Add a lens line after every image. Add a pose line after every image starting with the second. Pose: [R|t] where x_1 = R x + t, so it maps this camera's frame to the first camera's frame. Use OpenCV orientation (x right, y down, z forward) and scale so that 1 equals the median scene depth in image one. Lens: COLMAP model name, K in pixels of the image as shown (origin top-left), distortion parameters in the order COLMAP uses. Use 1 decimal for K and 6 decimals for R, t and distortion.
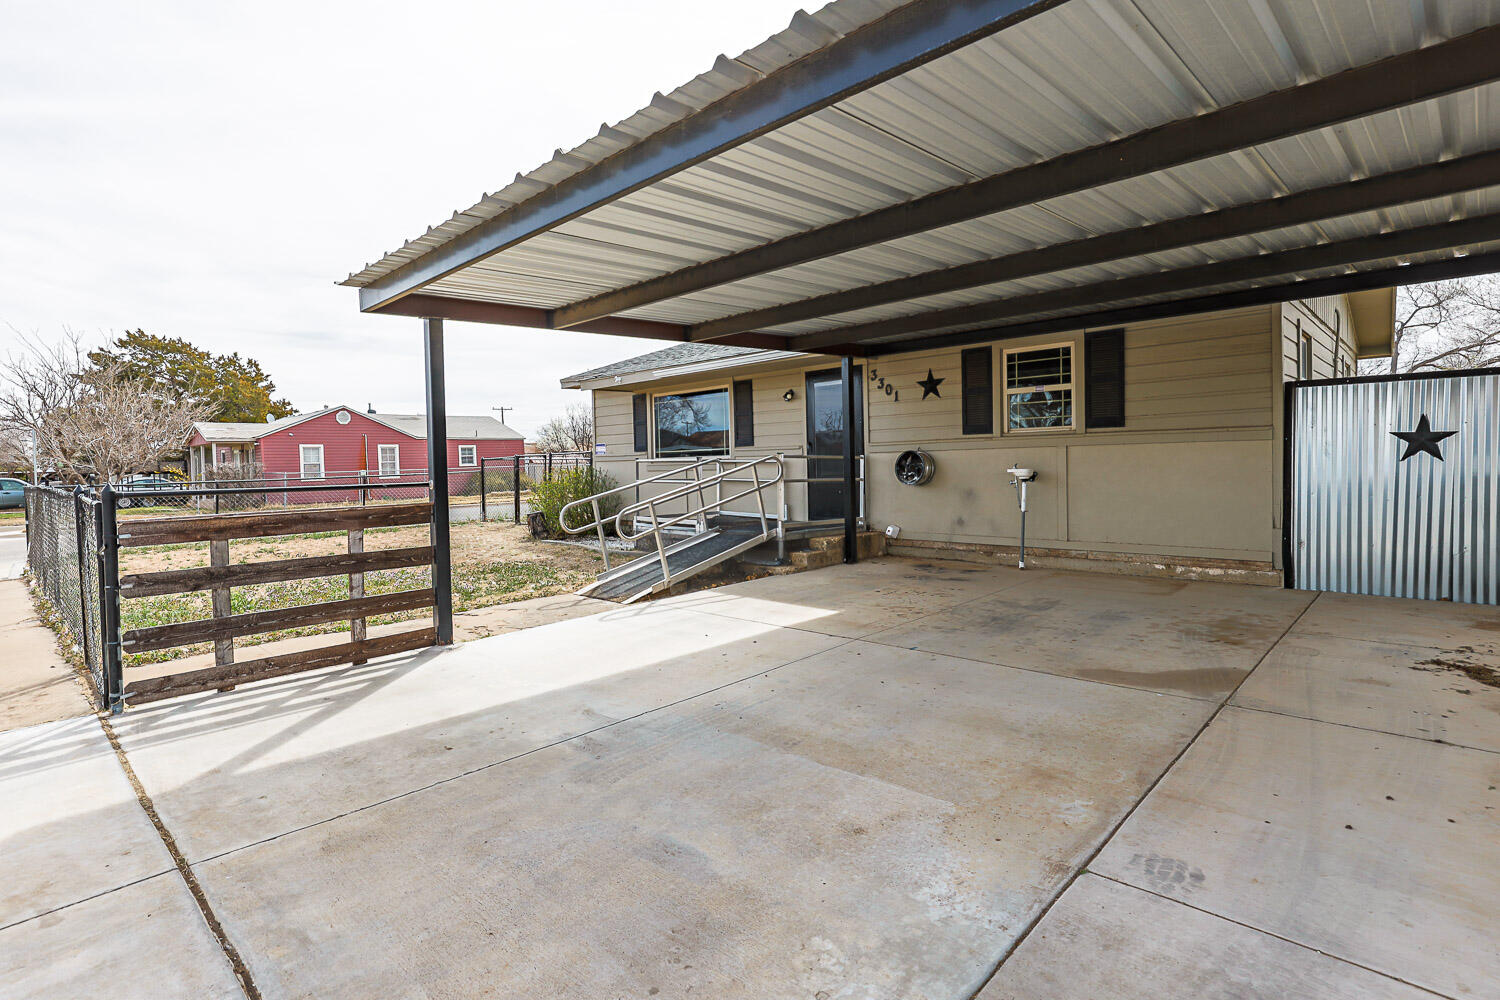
lens RADIAL K [[735.0, 0, 752.2], [0, 735.0, 495.1], [0, 0, 1]] dist [-0.009088, 0.006775]
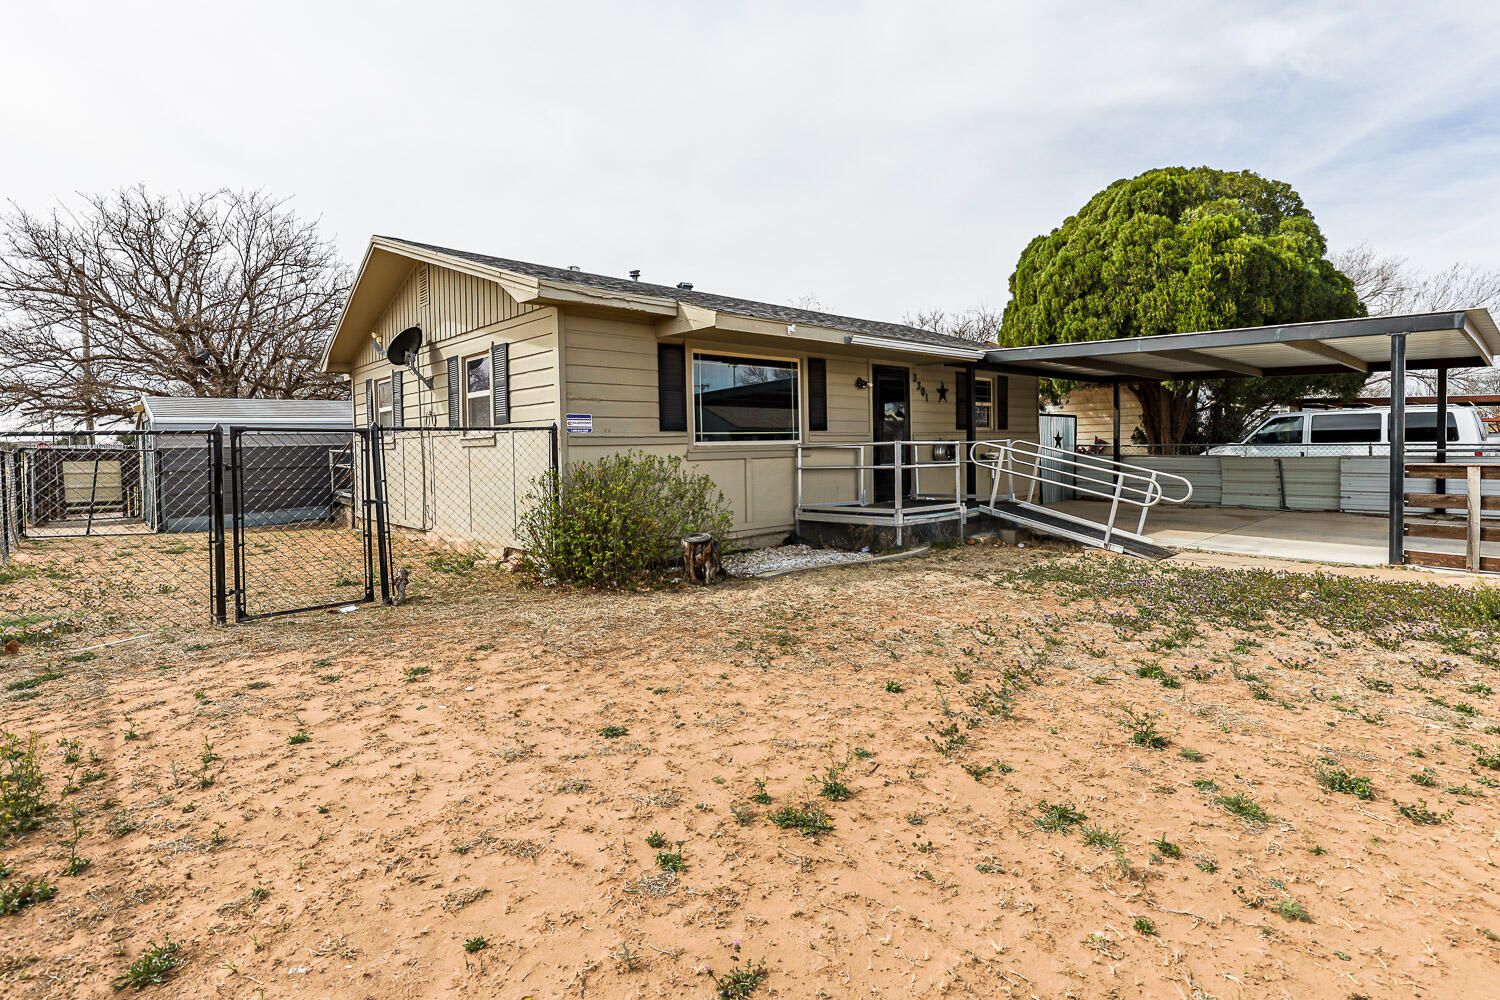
lens RADIAL K [[735.0, 0, 759.0], [0, 735.0, 471.3], [0, 0, 1]] dist [-0.009088, 0.006775]
pose [[0.050507, -0.003732, 0.998717, -0.904964], [0.070623, 0.997503, 0.000156, -0.020503], [-0.996224, 0.070525, 0.050645, 1.005184]]
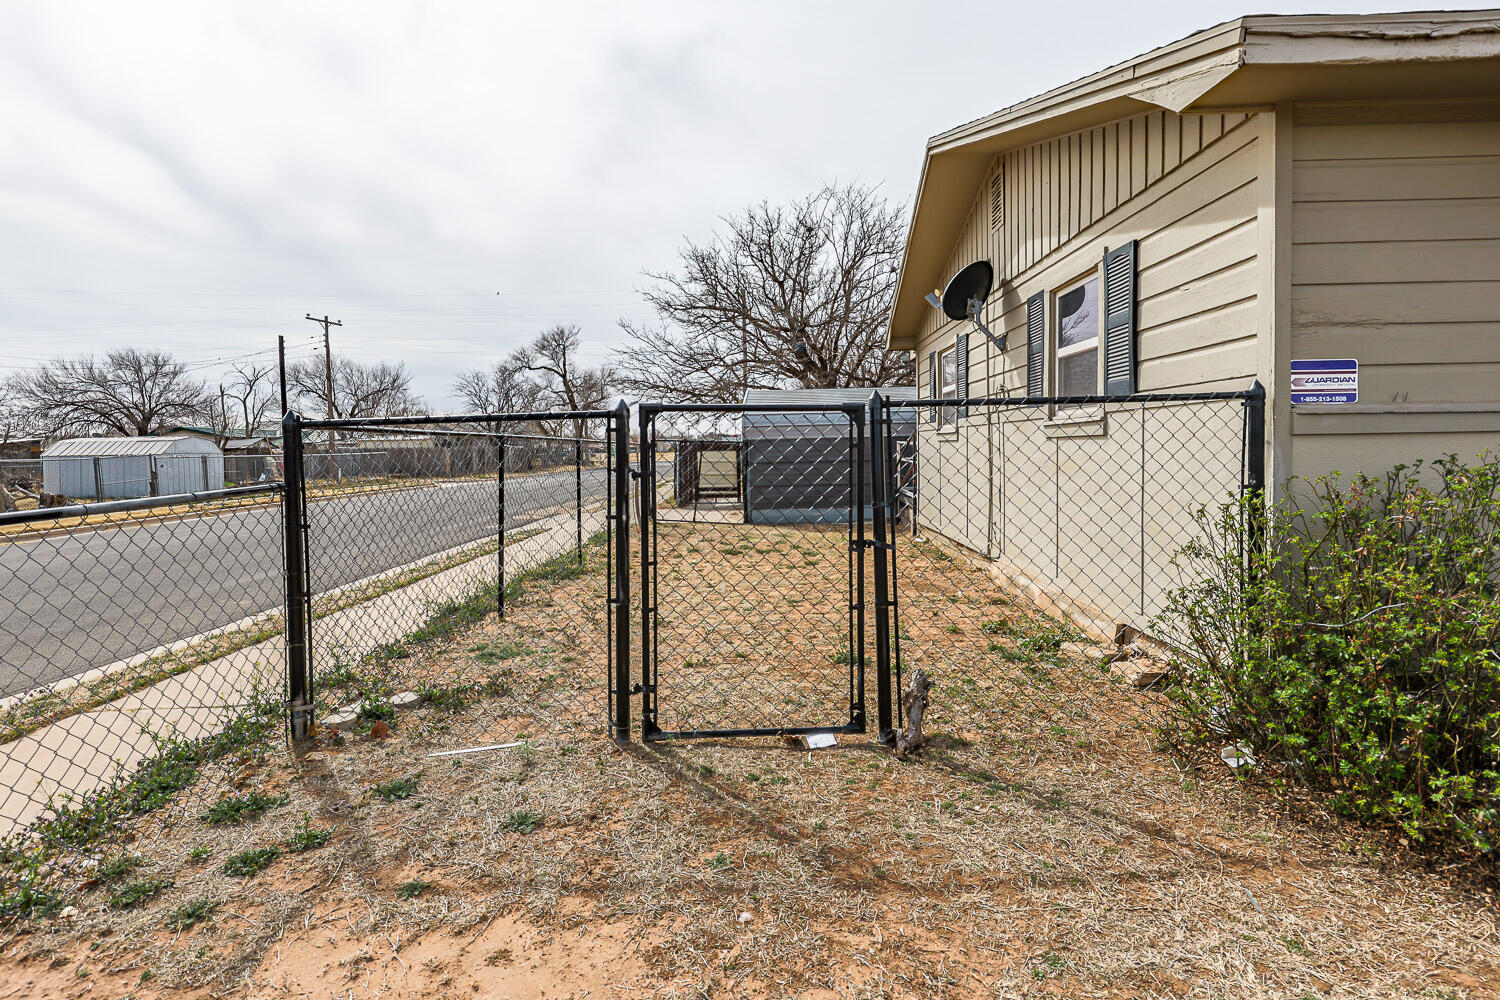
lens RADIAL K [[735.0, 0, 749.5], [0, 735.0, 473.6], [0, 0, 1]] dist [-0.009088, 0.006775]
pose [[0.733703, -0.004441, 0.679456, -0.598791], [0.029244, 0.999258, -0.025048, -0.039789], [-0.678841, 0.038247, 0.733289, 1.143080]]
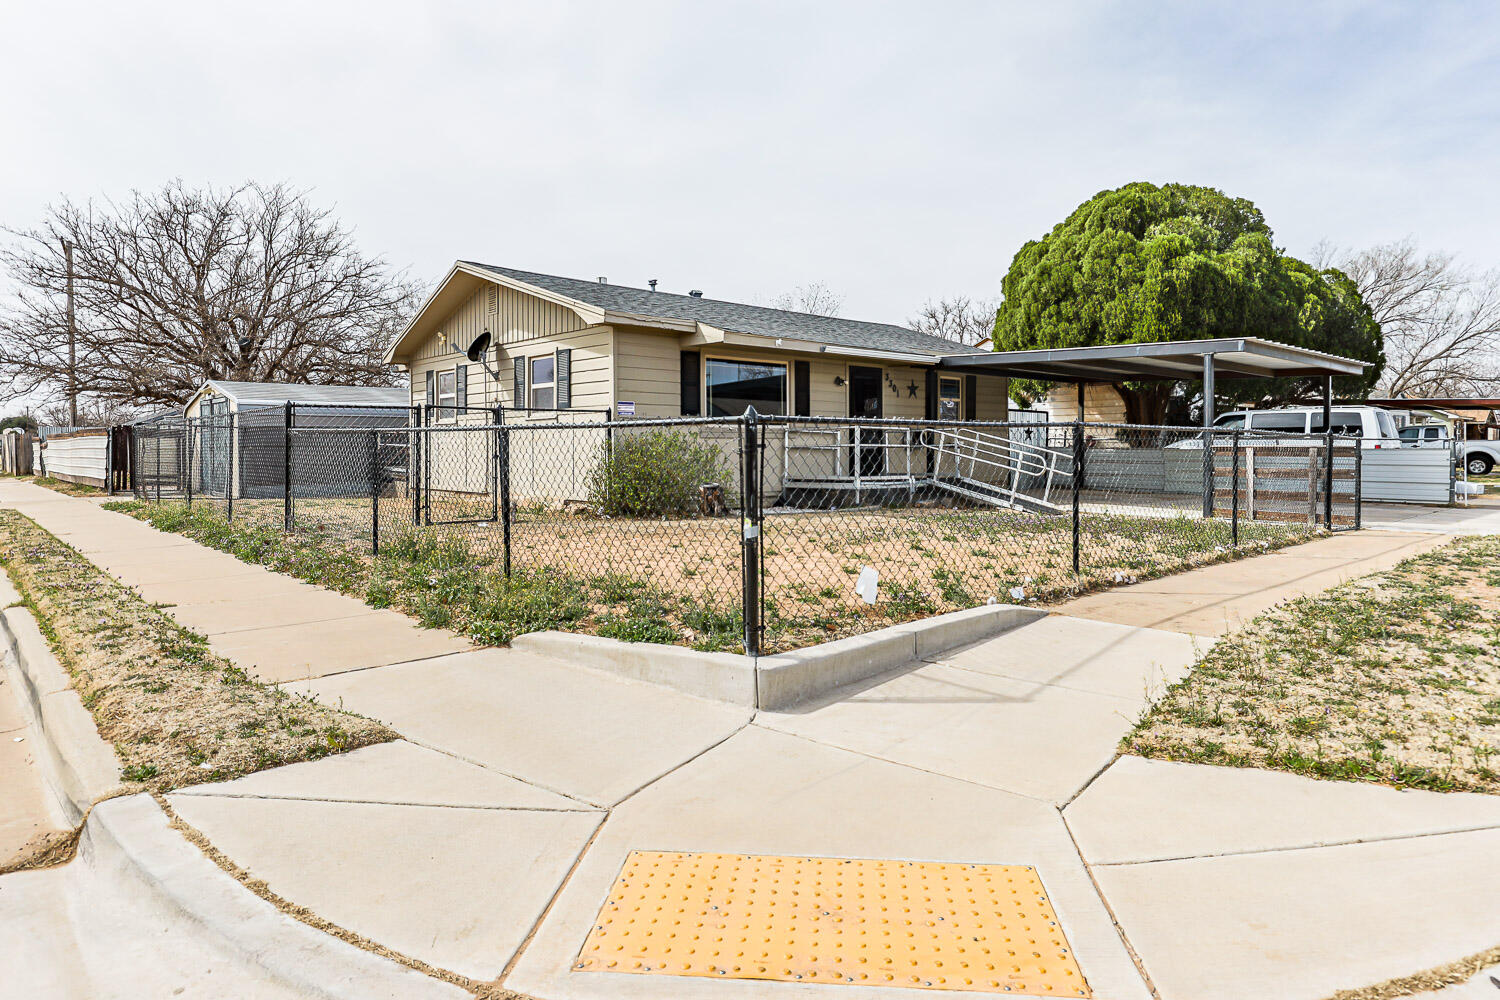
lens RADIAL K [[892.9, 0, 768.0], [0, 892.9, 469.1], [0, 0, 1]] dist [0.006362, 0.000542]
pose [[0.049676, 0.008057, 0.998733, -1.378455], [0.055039, 0.998426, -0.010792, 0.024783], [-0.997248, 0.055505, 0.049154, 0.965087]]
